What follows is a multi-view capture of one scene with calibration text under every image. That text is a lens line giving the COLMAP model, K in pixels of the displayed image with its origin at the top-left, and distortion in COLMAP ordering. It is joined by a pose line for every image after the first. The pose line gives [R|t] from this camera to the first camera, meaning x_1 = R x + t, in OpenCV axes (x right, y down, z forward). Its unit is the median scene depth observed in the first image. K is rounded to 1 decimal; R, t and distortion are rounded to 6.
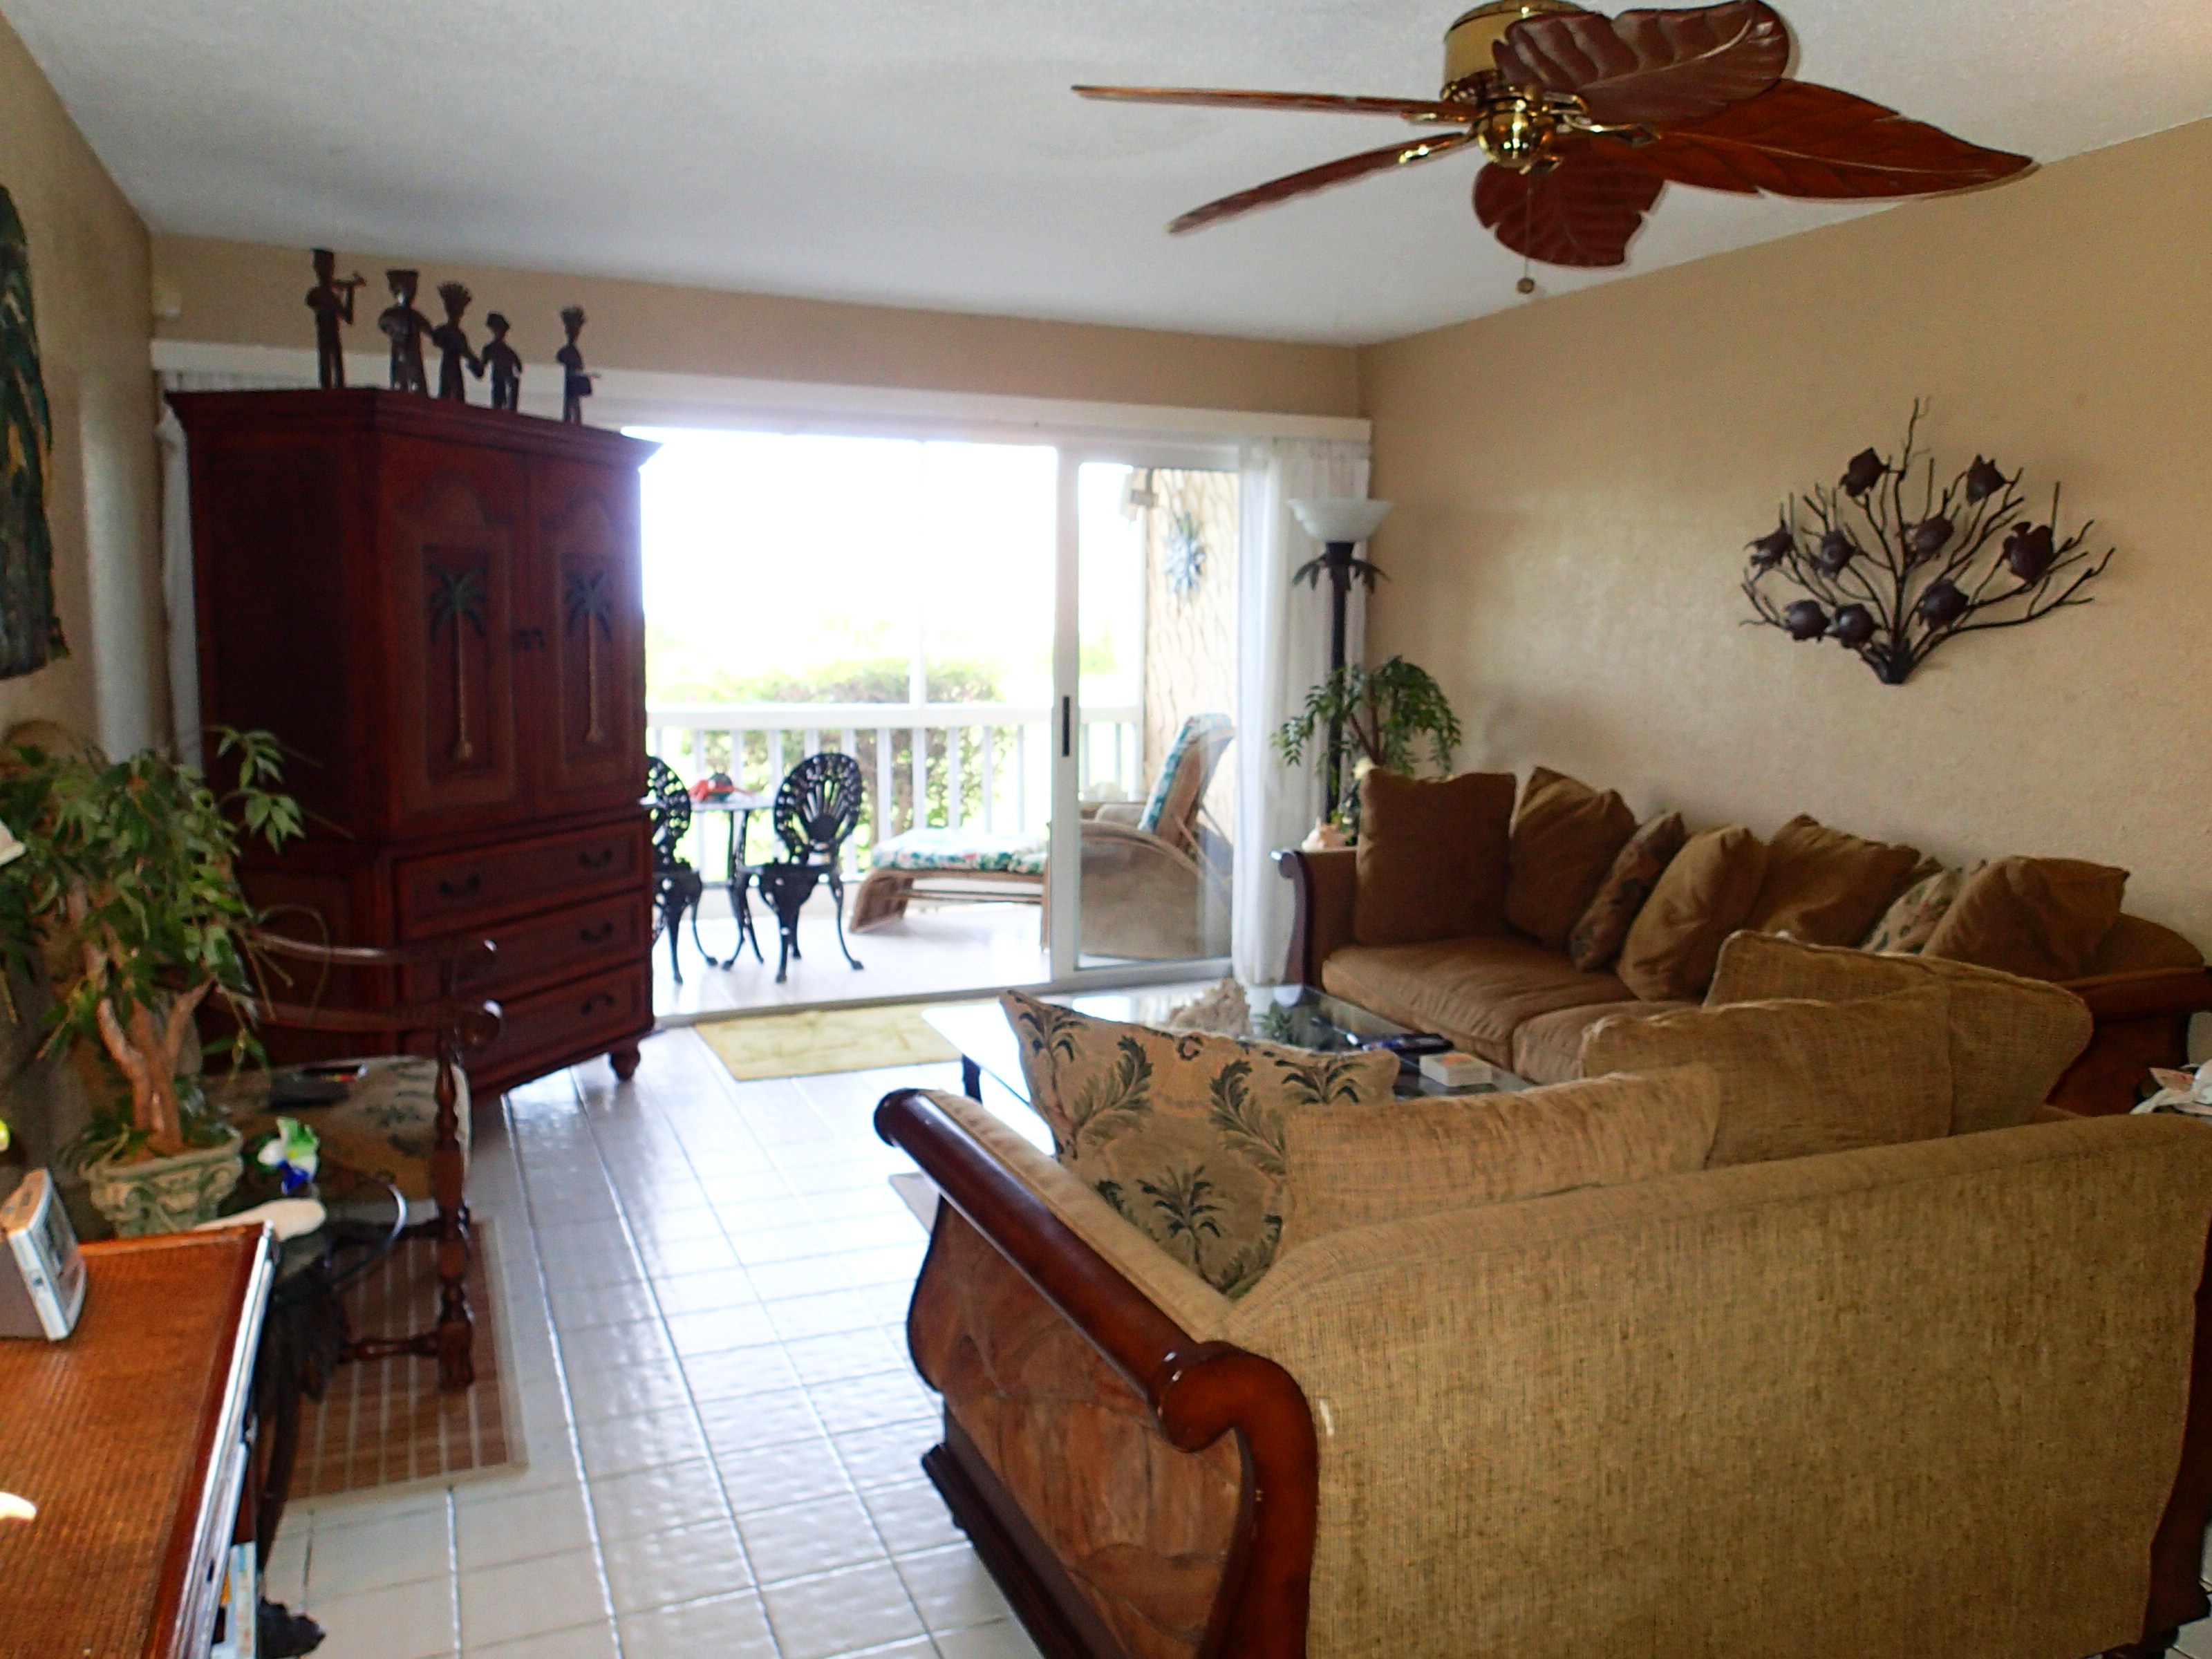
lens RADIAL K [[1667.3, 0, 1118.8], [0, 1667.3, 814.8], [0, 0, 1]] dist [0.003552, 0.002666]
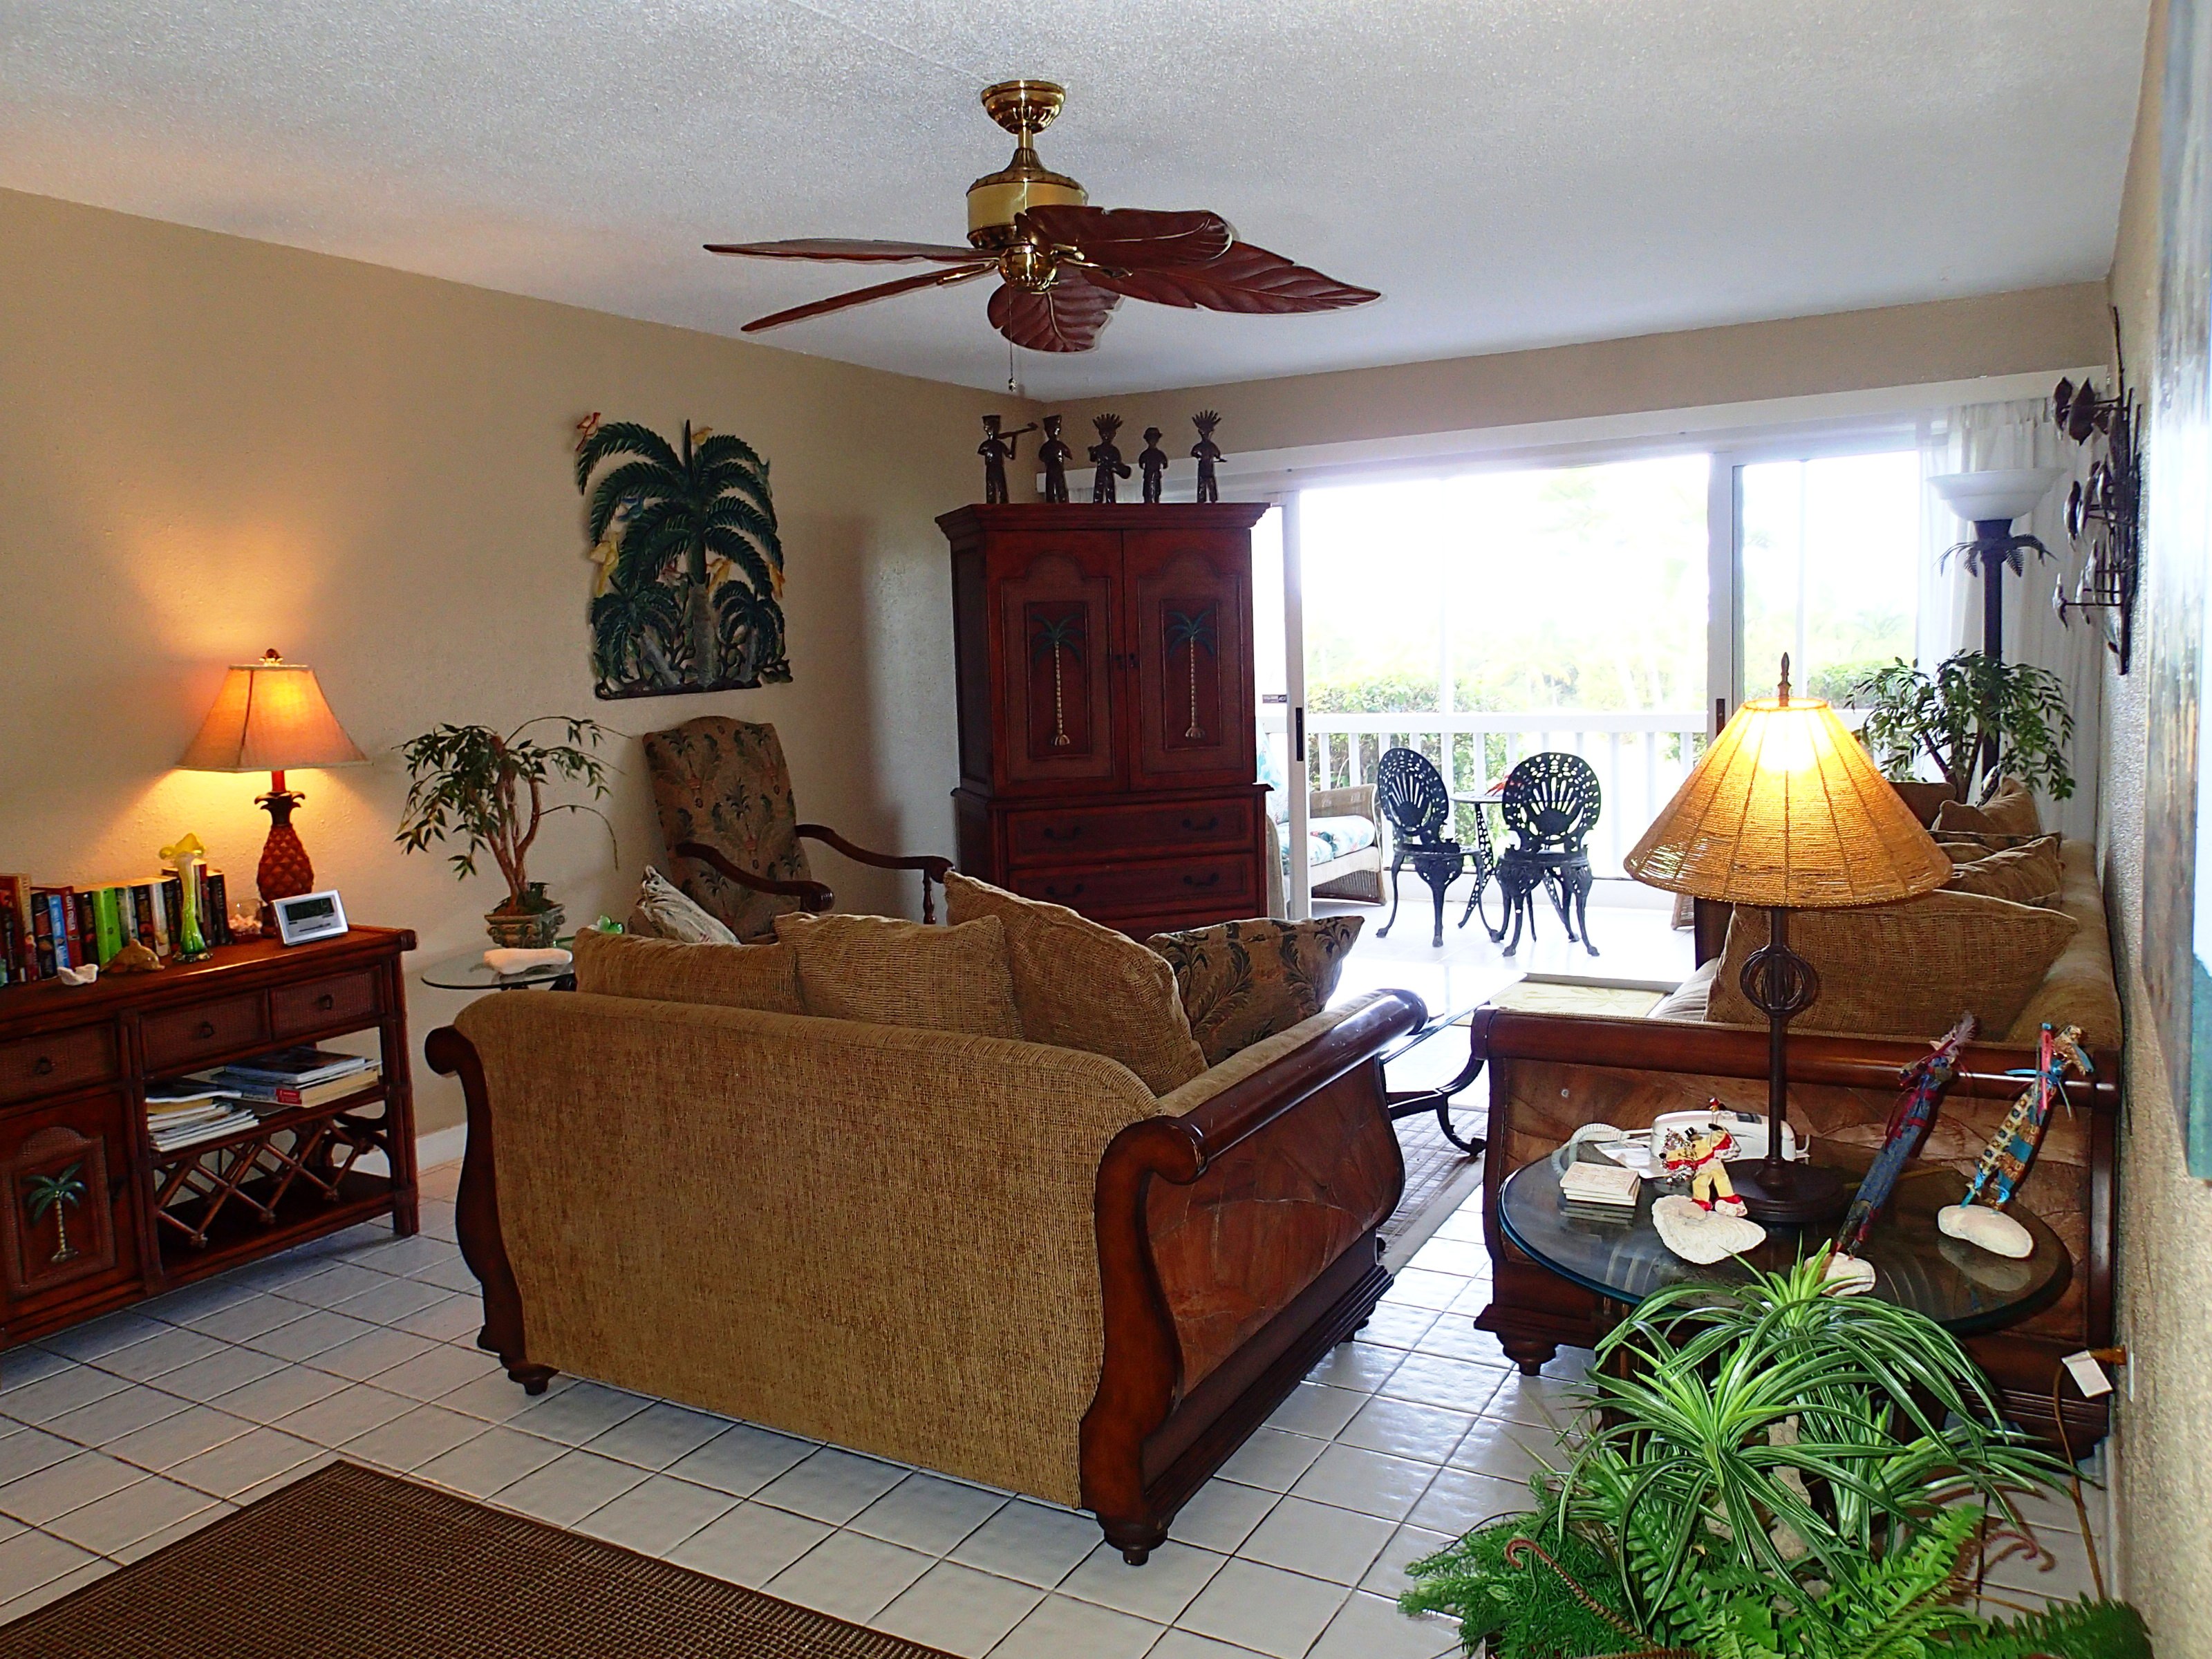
lens RADIAL K [[1667.3, 0, 1113.0], [0, 1667.3, 830.3], [0, 0, 1]] dist [0.003552, 0.002666]
pose [[0.601418, 0.051339, -0.797283, 0.652412], [-0.051351, 0.998354, 0.025551, 0.000707], [0.797282, 0.025574, 0.603065, 0.128388]]
